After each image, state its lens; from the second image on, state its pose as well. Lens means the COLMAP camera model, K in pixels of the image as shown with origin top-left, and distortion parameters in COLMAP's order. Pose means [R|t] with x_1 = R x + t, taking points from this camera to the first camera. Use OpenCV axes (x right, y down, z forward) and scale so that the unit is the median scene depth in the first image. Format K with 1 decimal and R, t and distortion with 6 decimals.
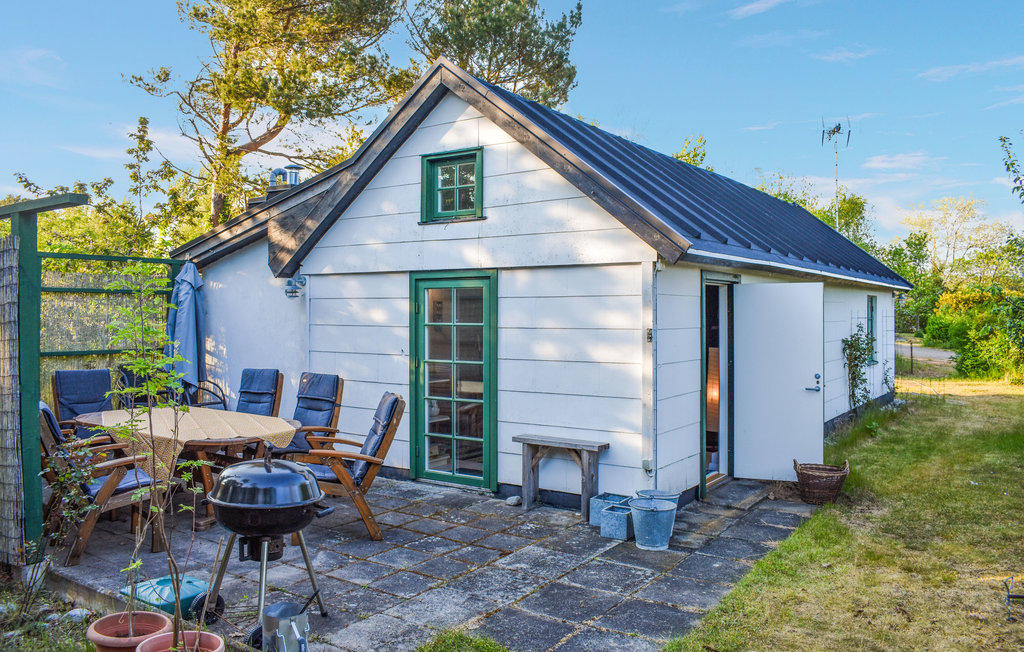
lens RADIAL K [[795.7, 0, 503.8], [0, 795.7, 319.4], [0, 0, 1]] dist [-0.087706, 0.014135]
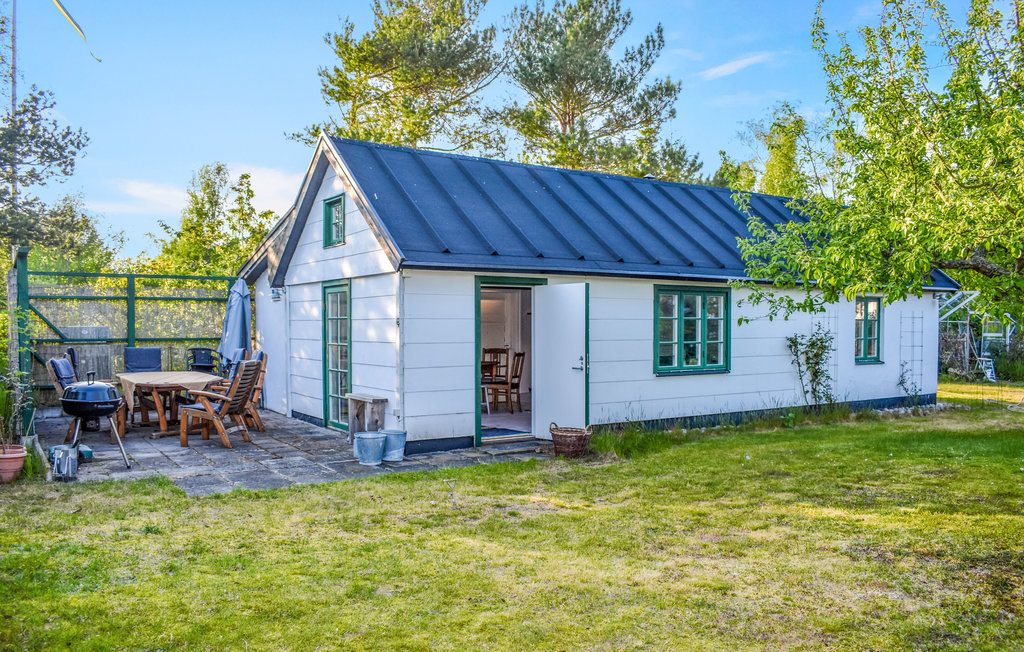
lens RADIAL K [[795.7, 0, 495.9], [0, 795.7, 375.6], [0, 0, 1]] dist [-0.087706, 0.014135]
pose [[0.922898, 0.024413, -0.384269, 0.779070], [-0.003282, 0.998451, 0.055549, 0.031612], [0.385030, -0.050005, 0.921548, -0.219445]]
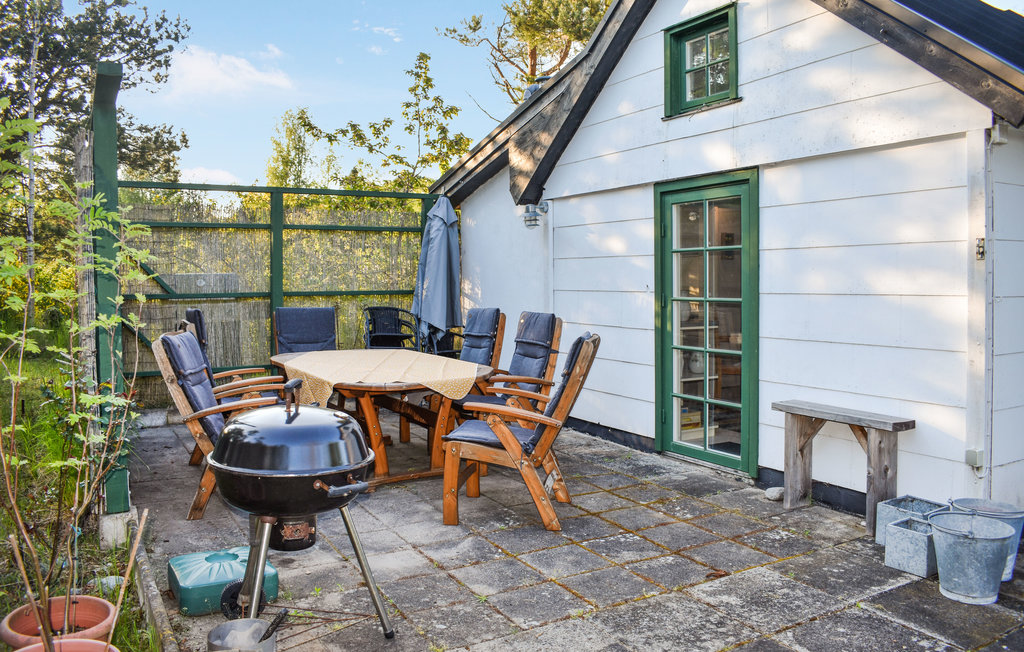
lens RADIAL K [[795.7, 0, 512.3], [0, 795.7, 299.7], [0, 0, 1]] dist [-0.087706, 0.014135]
pose [[0.897268, 0.003374, -0.441473, 0.106091], [0.005035, 0.999828, 0.017876, 0.041194], [0.441457, -0.018262, 0.897096, 0.263185]]
